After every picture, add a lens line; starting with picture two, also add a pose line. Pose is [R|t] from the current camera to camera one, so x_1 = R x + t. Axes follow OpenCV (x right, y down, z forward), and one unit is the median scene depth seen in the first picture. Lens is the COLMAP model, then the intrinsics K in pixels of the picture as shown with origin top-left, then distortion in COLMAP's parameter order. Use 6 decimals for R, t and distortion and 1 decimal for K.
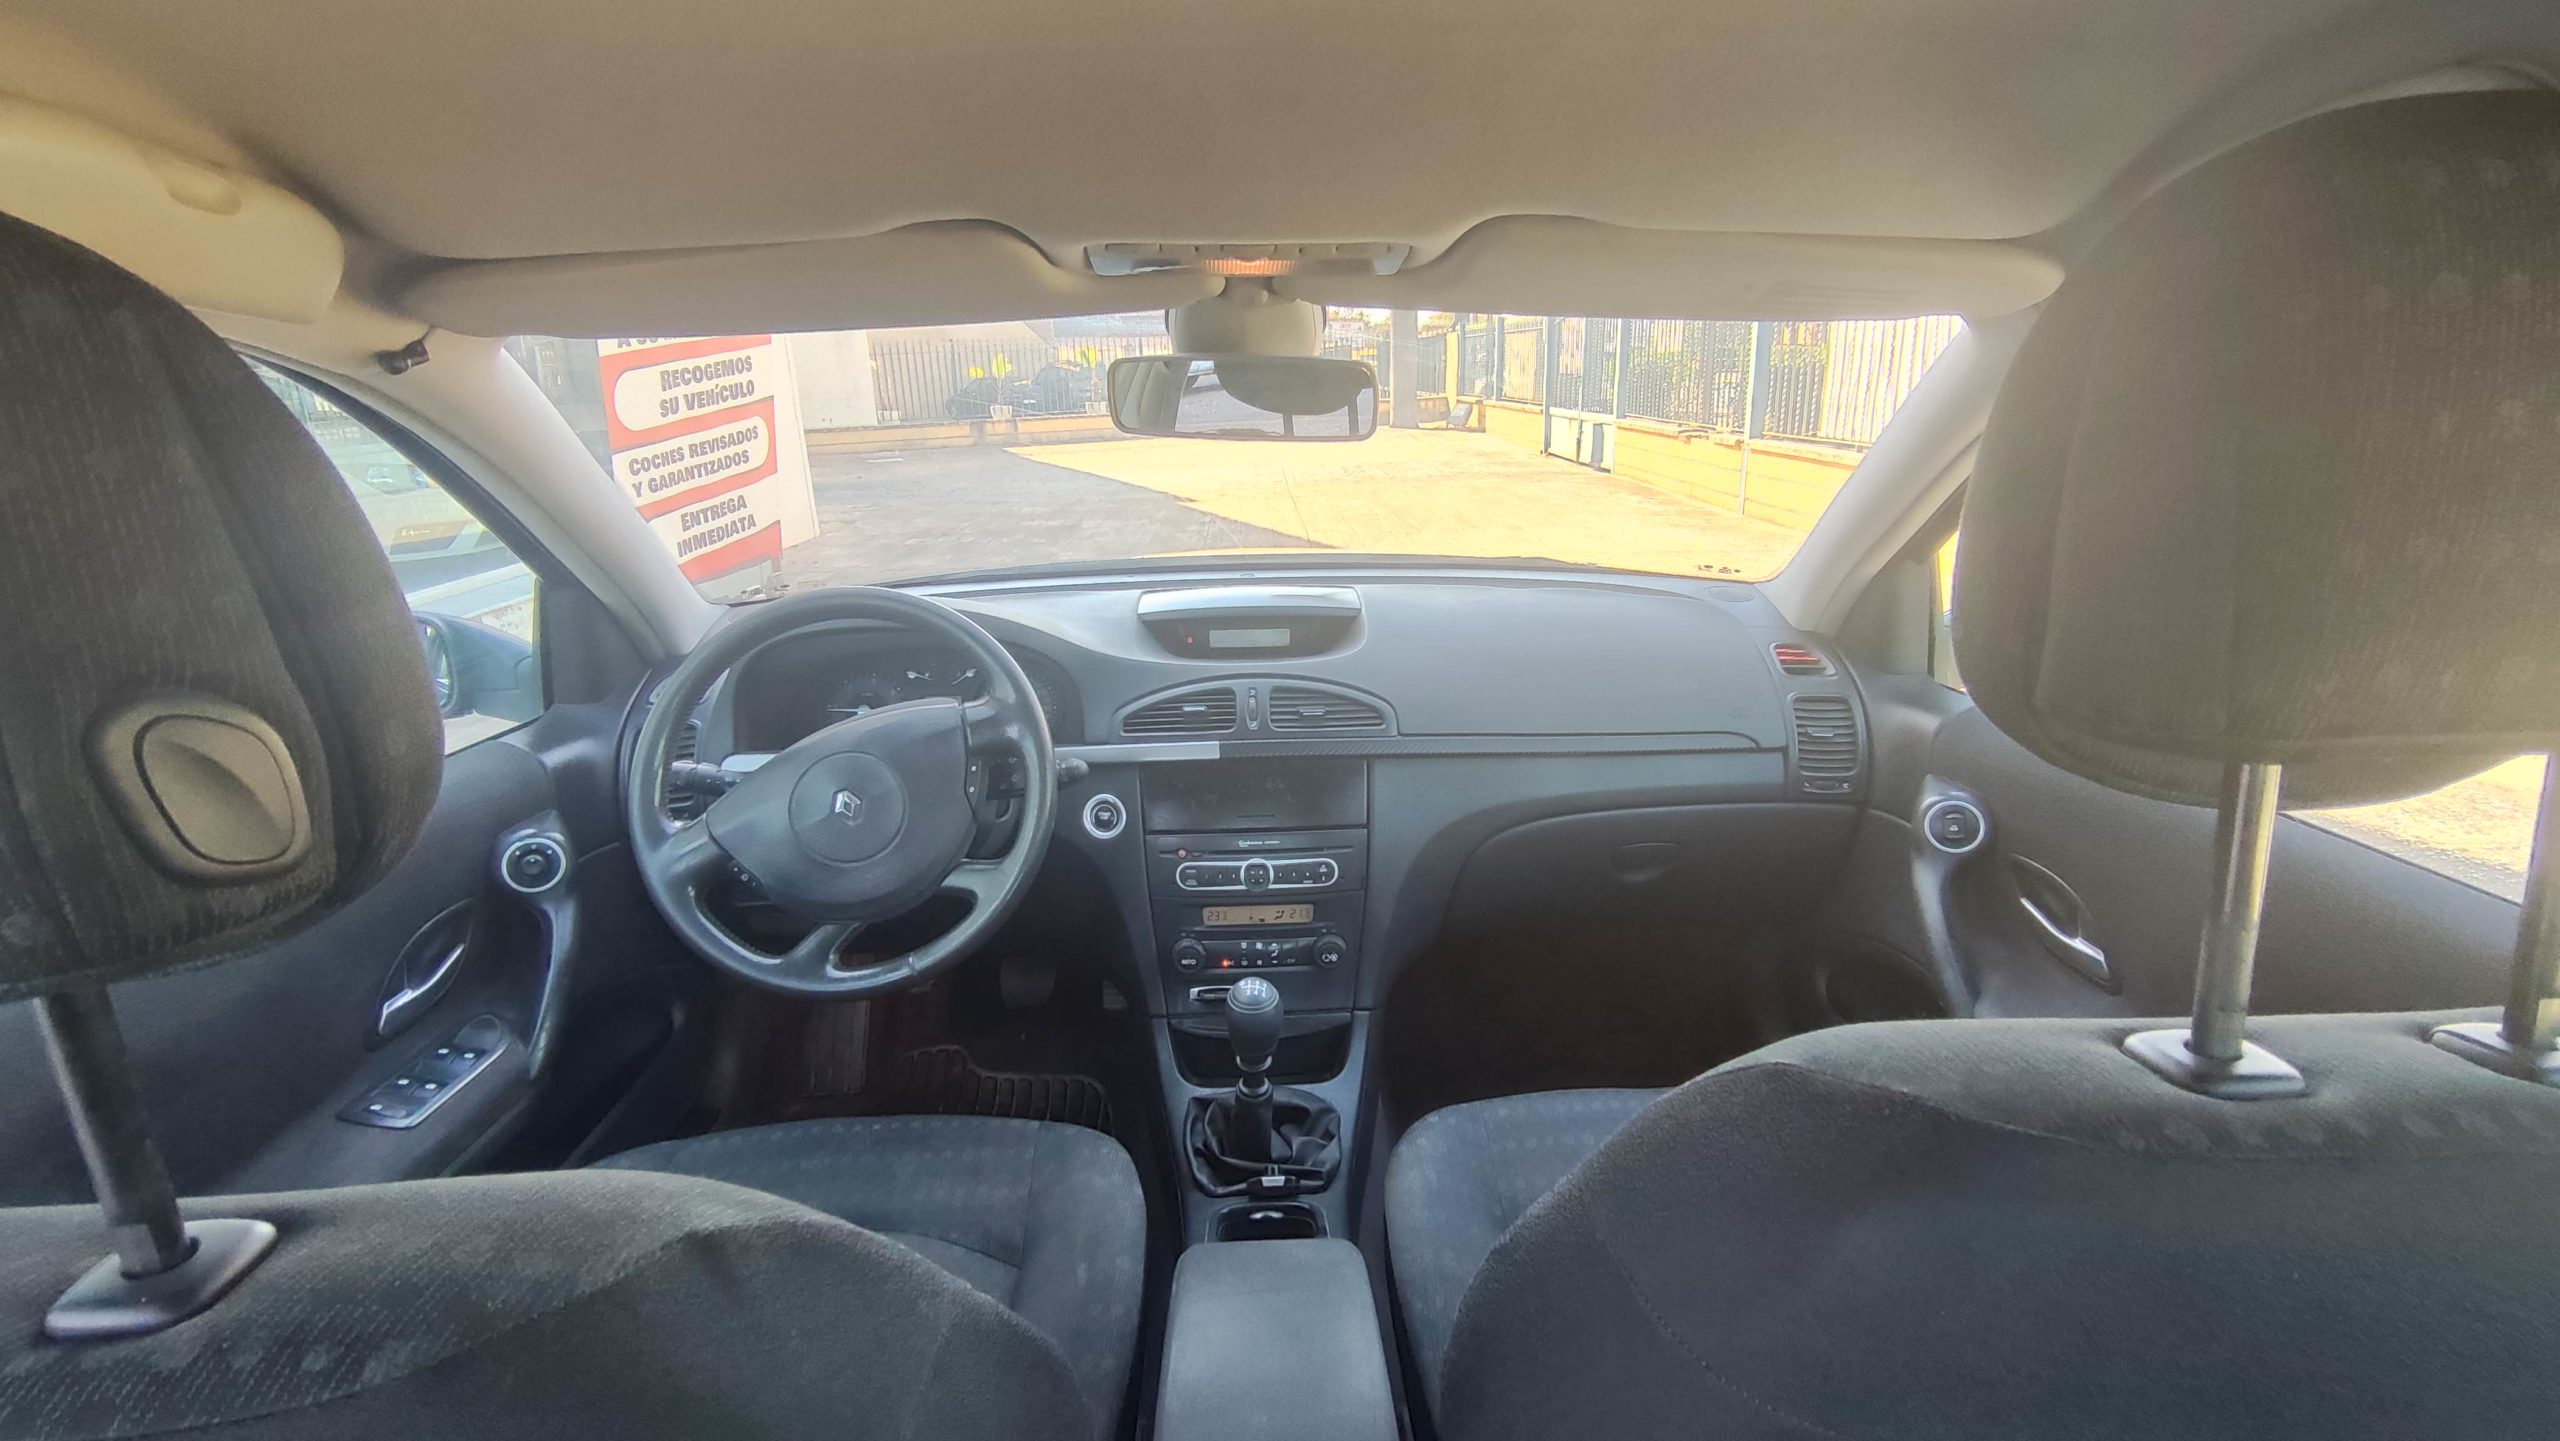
lens RADIAL K [[1162.0, 0, 1267.9], [0, 1162.0, 727.9], [0, 0, 1]] dist [0.014266, -0.008675]
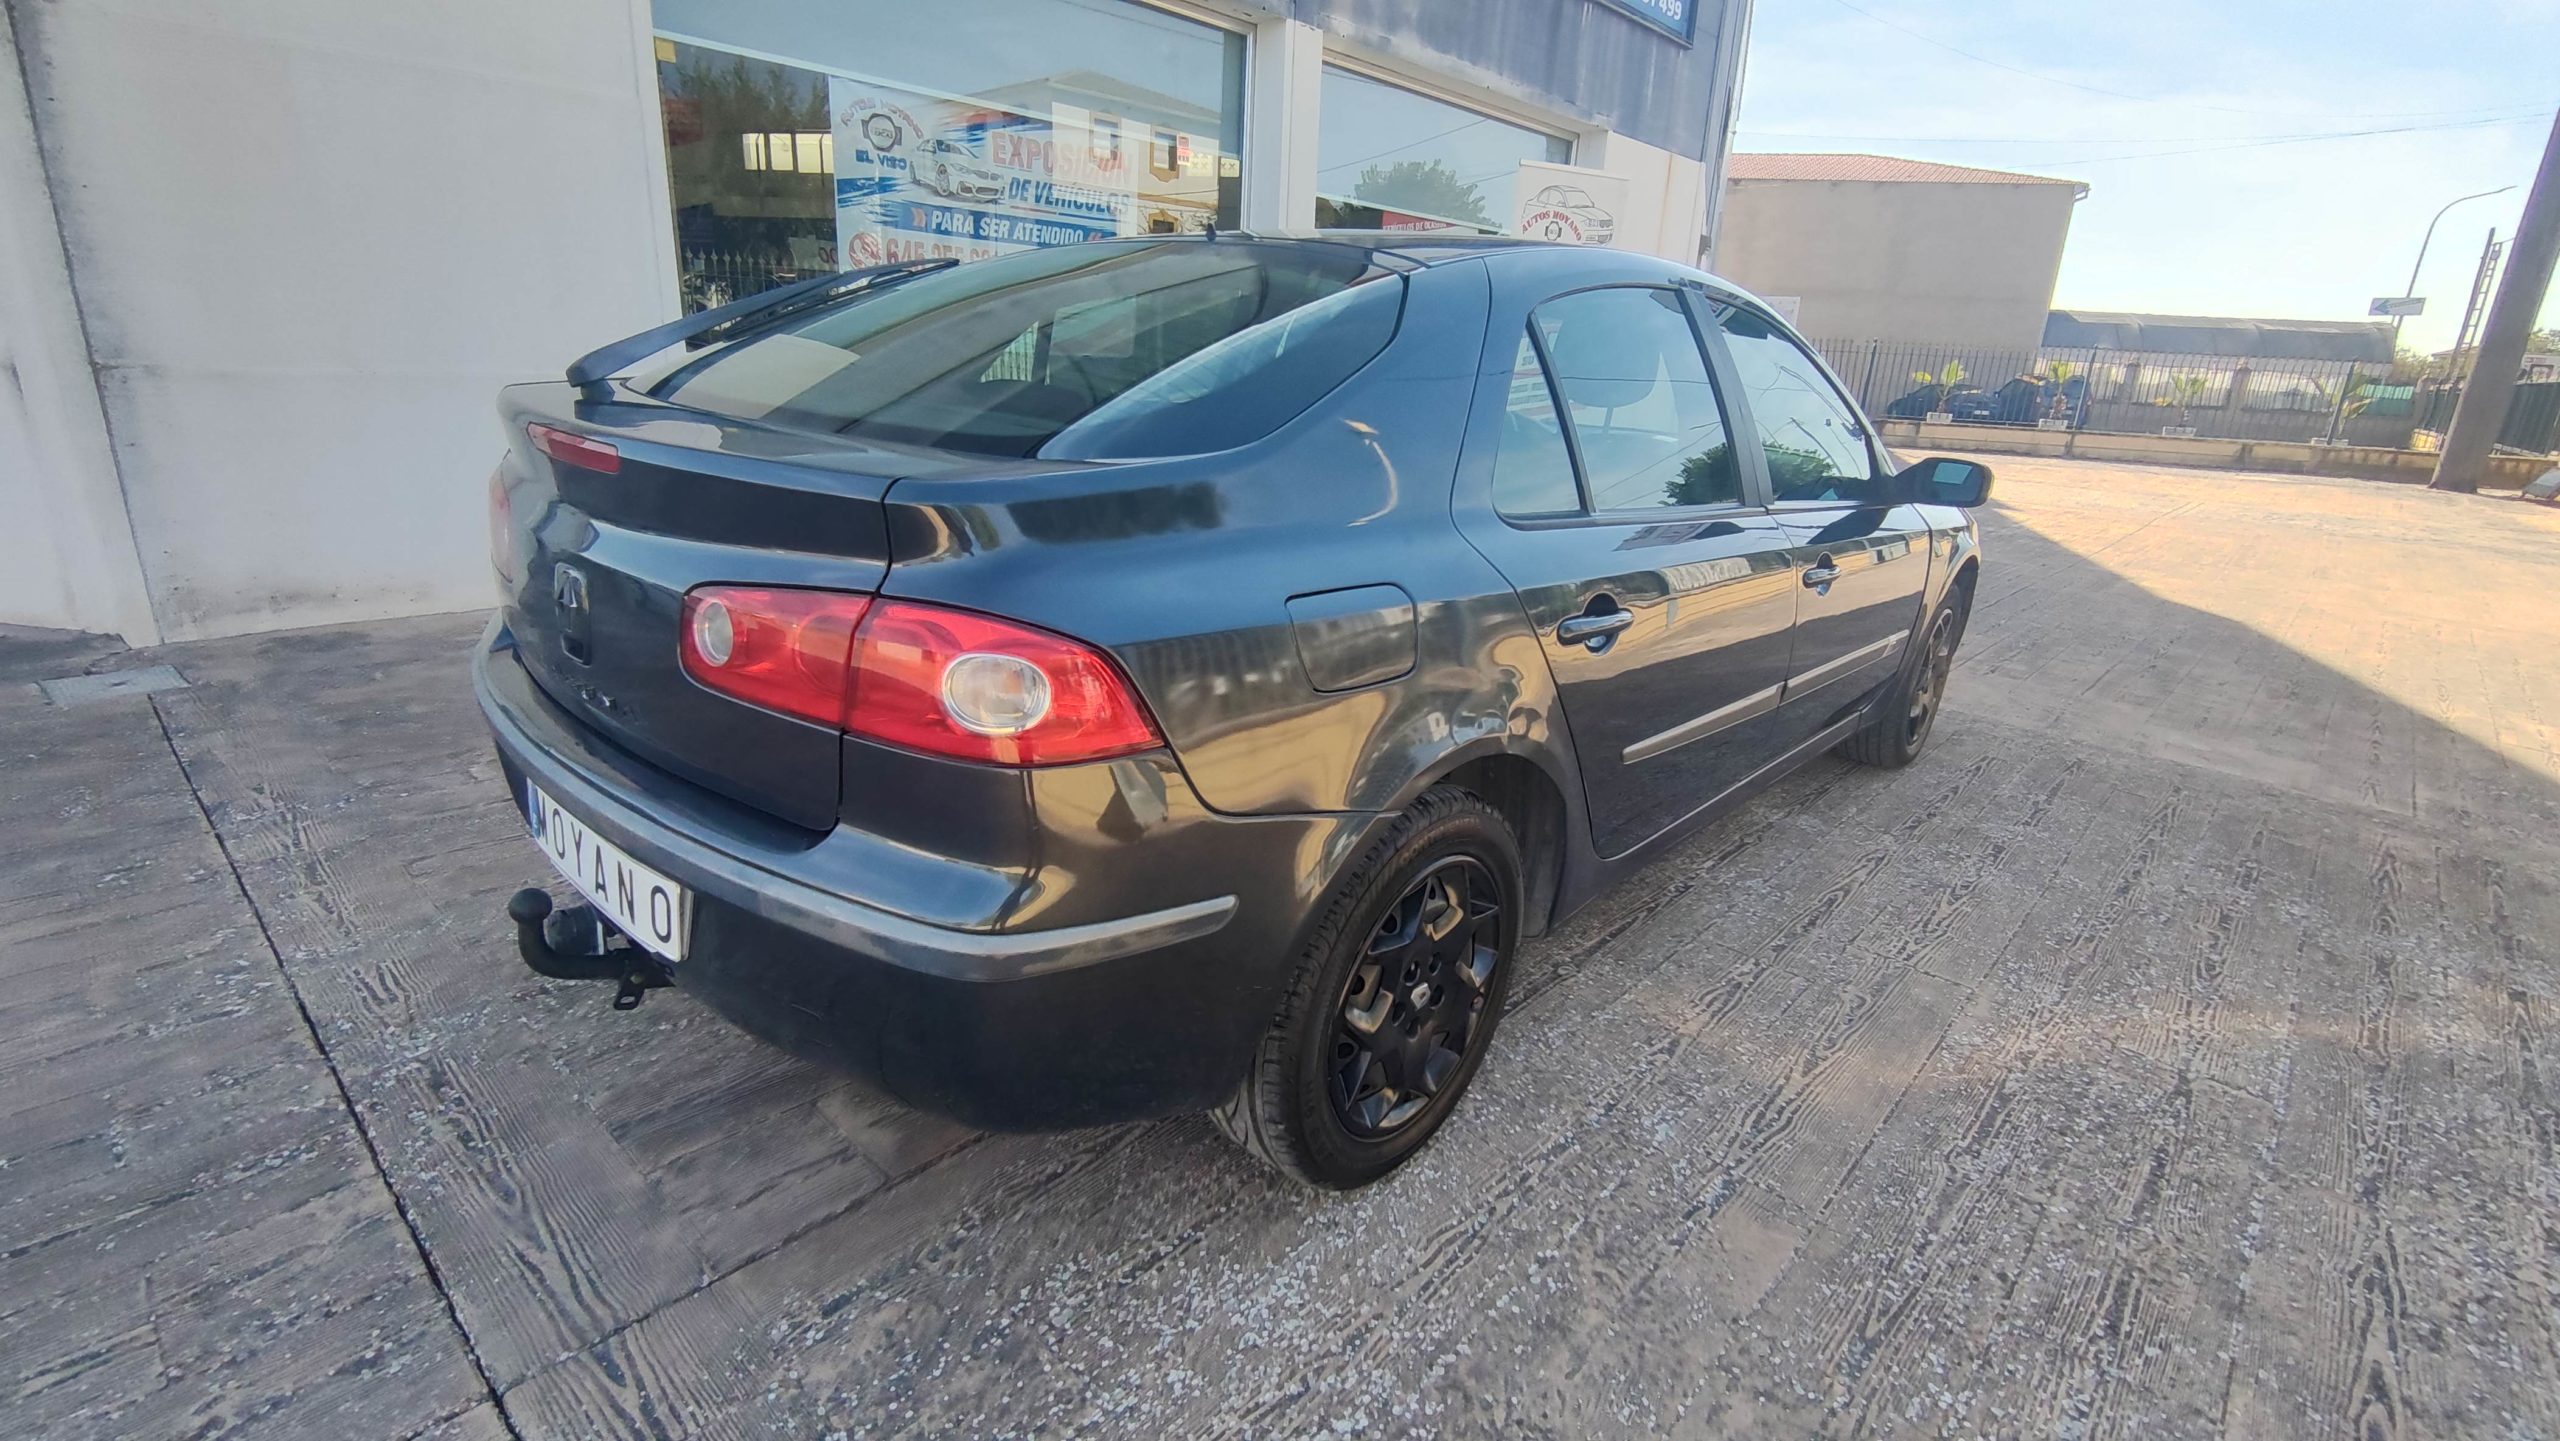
lens RADIAL K [[1162.0, 0, 1276.4], [0, 1162.0, 722.9], [0, 0, 1]] dist [0.014266, -0.008675]
pose [[0.725964, 0.273703, -0.630923, 1.225469], [-0.273526, 0.956624, 0.100268, 0.465649], [0.631000, 0.099783, 0.769339, -1.399767]]
